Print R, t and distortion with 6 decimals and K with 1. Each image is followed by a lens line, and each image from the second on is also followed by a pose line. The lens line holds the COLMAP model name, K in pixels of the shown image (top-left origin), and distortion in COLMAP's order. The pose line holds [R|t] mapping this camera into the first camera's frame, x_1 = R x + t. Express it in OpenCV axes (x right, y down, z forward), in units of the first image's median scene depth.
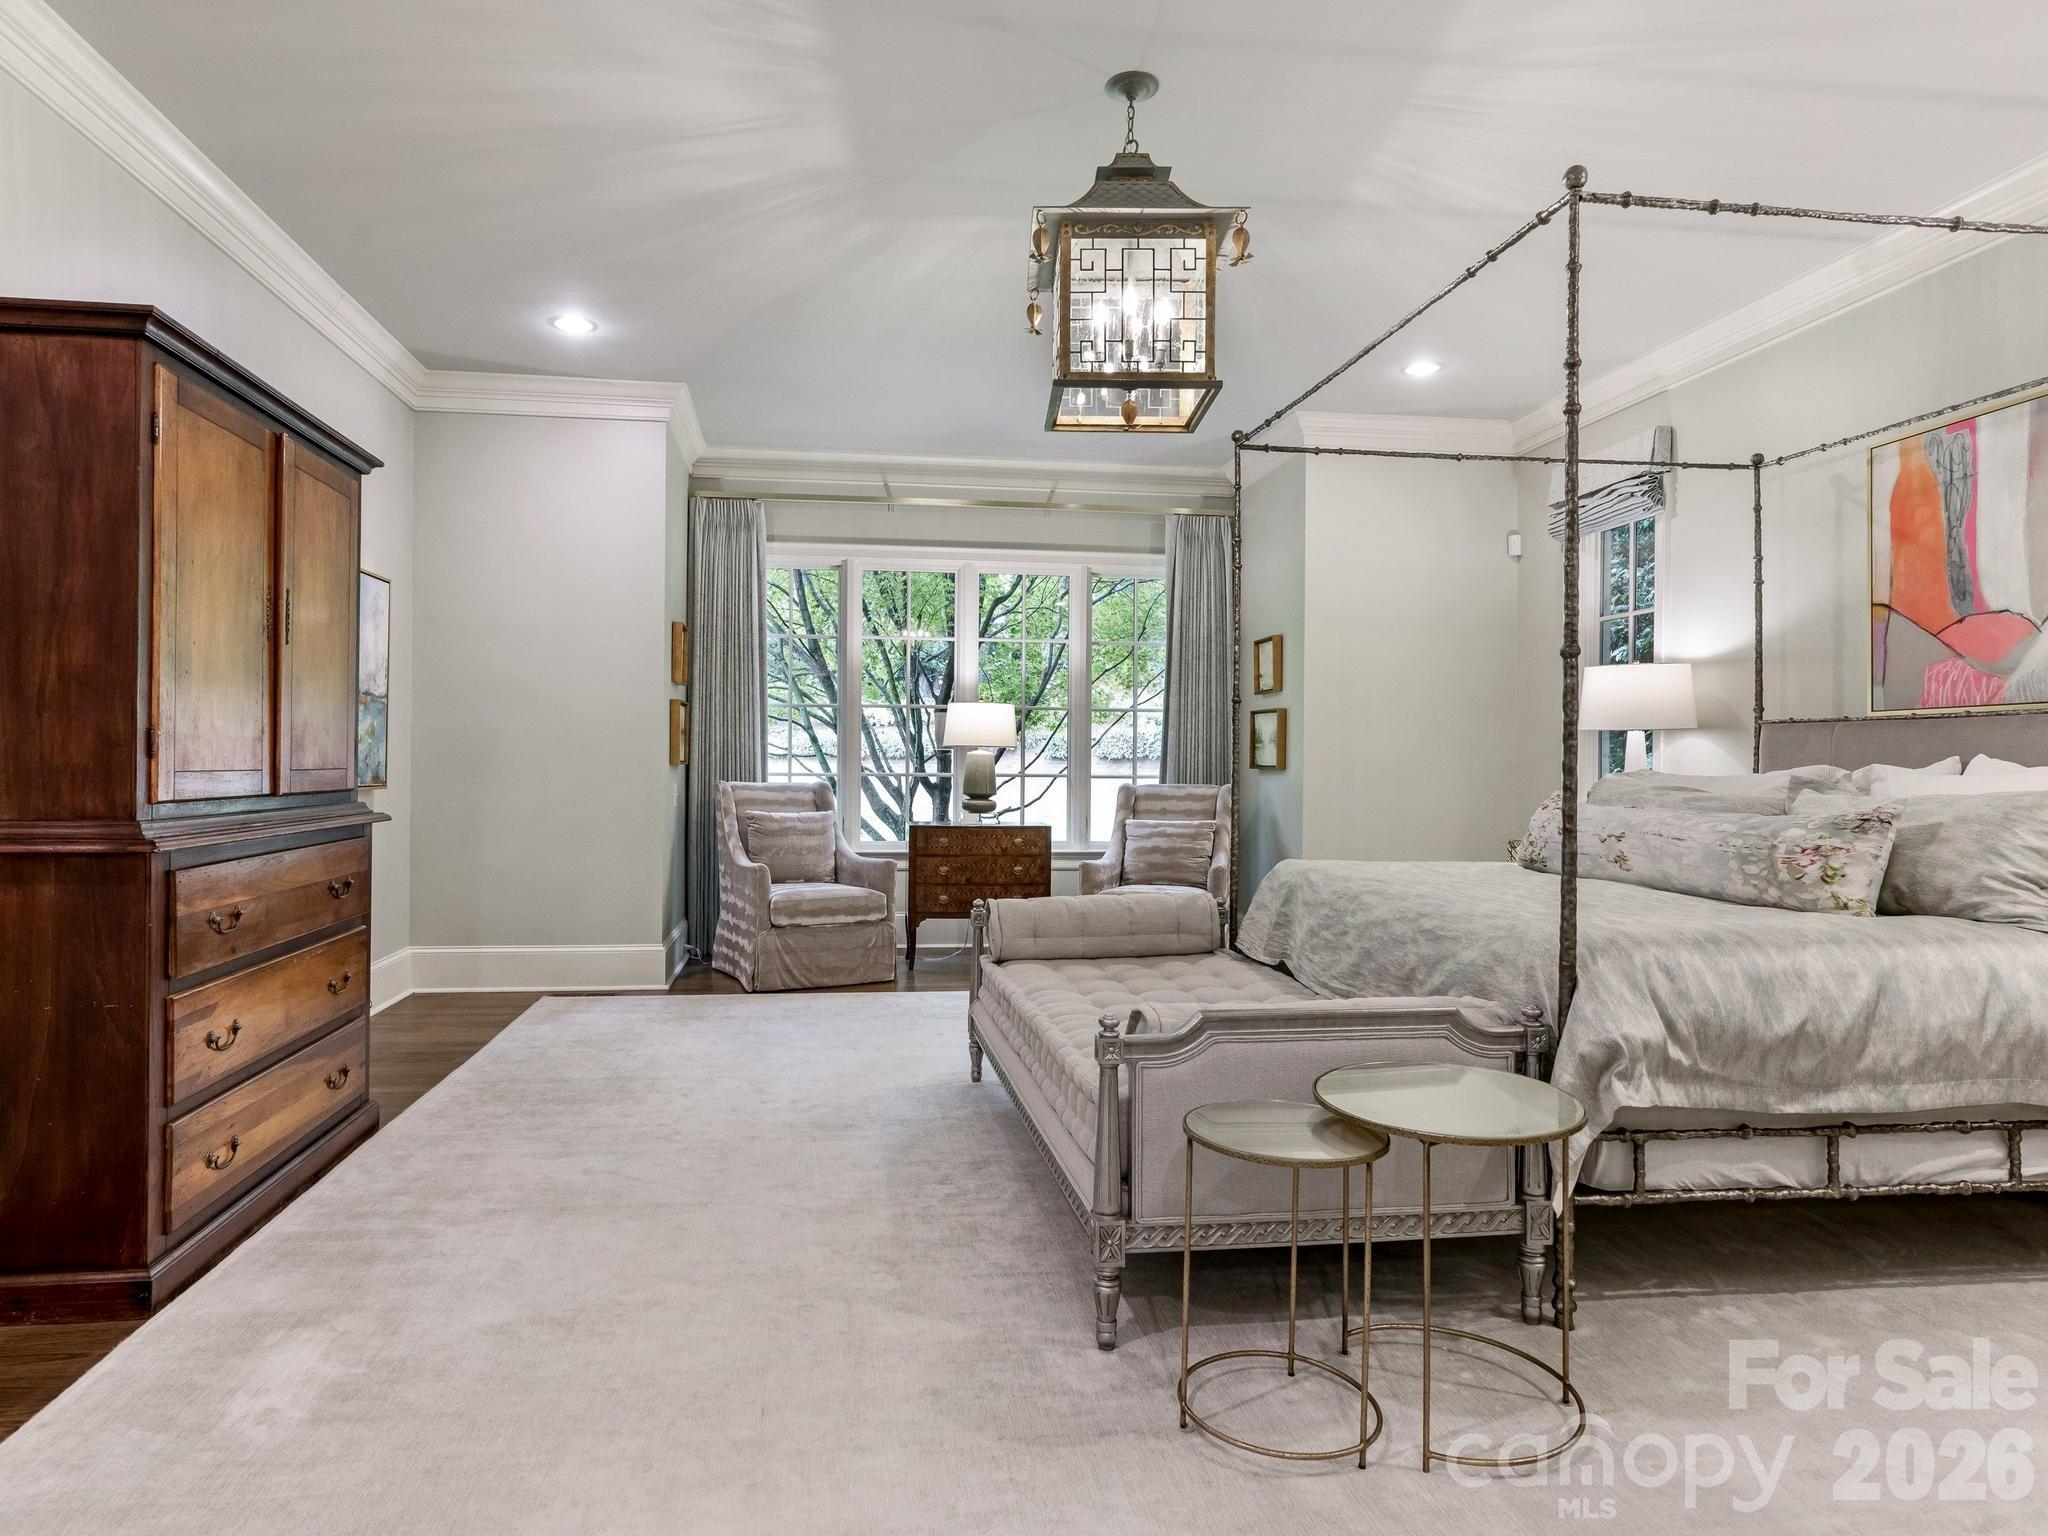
lens RADIAL K [[1194.5, 0, 944.9], [0, 1194.5, 757.3], [0, 0, 1]] dist [-0.000870, -0.000019]
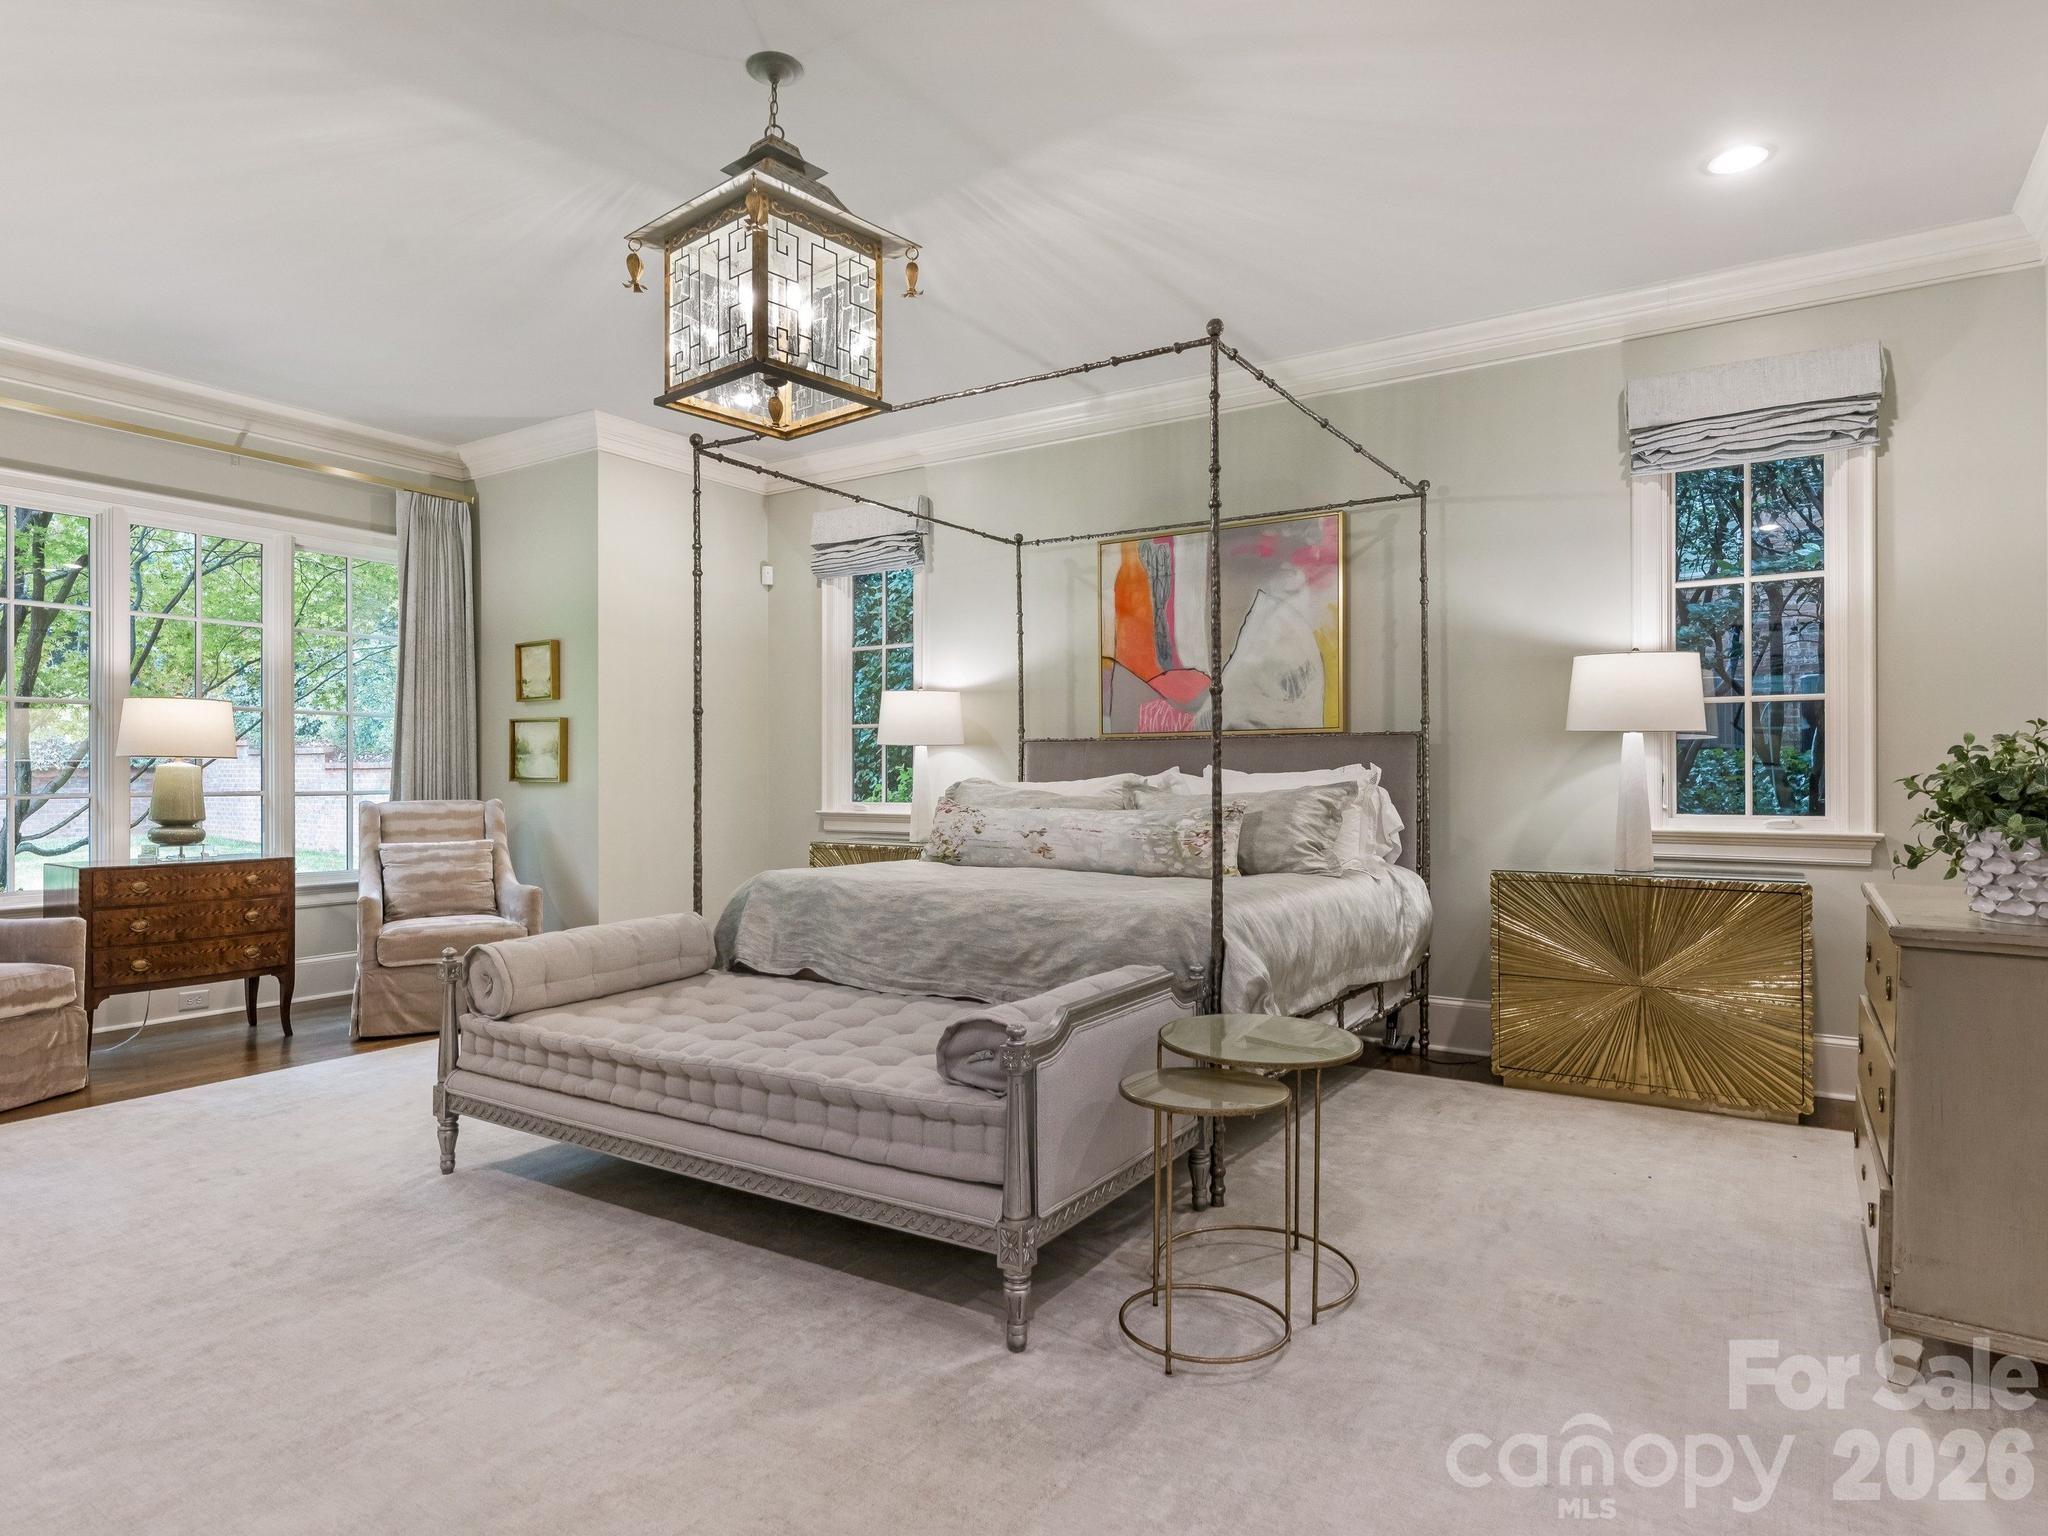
lens RADIAL K [[1194.5, 0, 1015.7], [0, 1194.5, 769.7], [0, 0, 1]] dist [-0.000870, -0.000019]
pose [[0.638501, -0.006687, 0.769592, -0.347175], [0.004269, 0.999978, 0.005148, -0.004518], [-0.769609, -0.000002, 0.638515, 0.184626]]
